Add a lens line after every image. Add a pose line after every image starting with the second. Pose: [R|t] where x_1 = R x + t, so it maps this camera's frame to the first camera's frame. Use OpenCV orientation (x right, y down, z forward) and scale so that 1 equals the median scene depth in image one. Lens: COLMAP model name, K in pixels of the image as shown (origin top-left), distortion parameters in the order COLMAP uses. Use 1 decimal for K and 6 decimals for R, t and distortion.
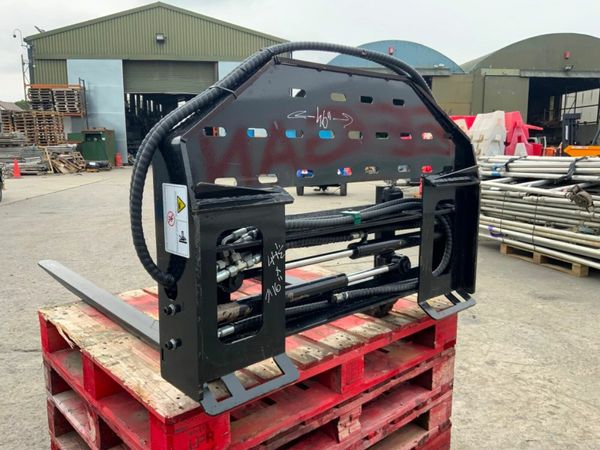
lens RADIAL K [[498.0, 0, 299.1], [0, 498.0, 226.3], [0, 0, 1]] dist [0.060023, -0.107961]
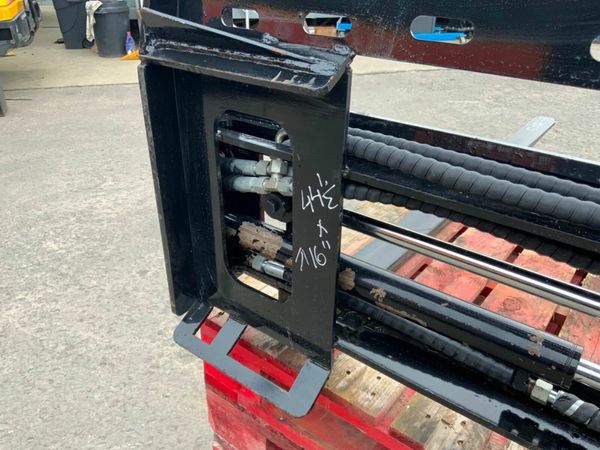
lens RADIAL K [[498.0, 0, 297.7], [0, 498.0, 222.5], [0, 0, 1]] dist [0.060023, -0.107961]
pose [[0.169923, 0.465394, -0.868640, 0.194314], [-0.170200, 0.882072, 0.439296, -0.065978], [0.970648, 0.073196, 0.229094, 0.438784]]
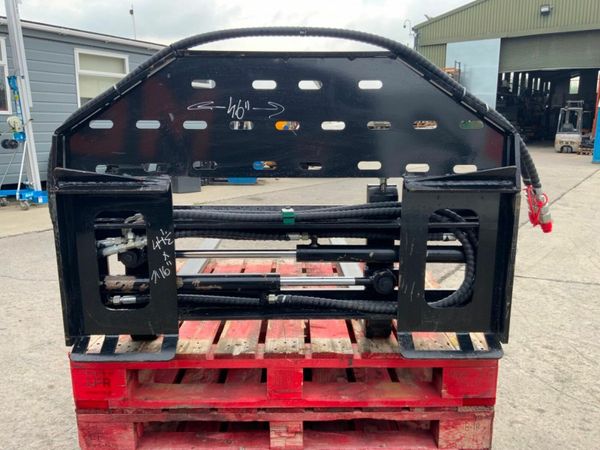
lens RADIAL K [[498.0, 0, 310.1], [0, 498.0, 228.7], [0, 0, 1]] dist [0.060023, -0.107961]
pose [[0.747522, 0.135667, -0.650234, 0.441960], [-0.108088, 0.990717, 0.082447, -0.044802], [0.655383, 0.008651, 0.755247, 0.202916]]
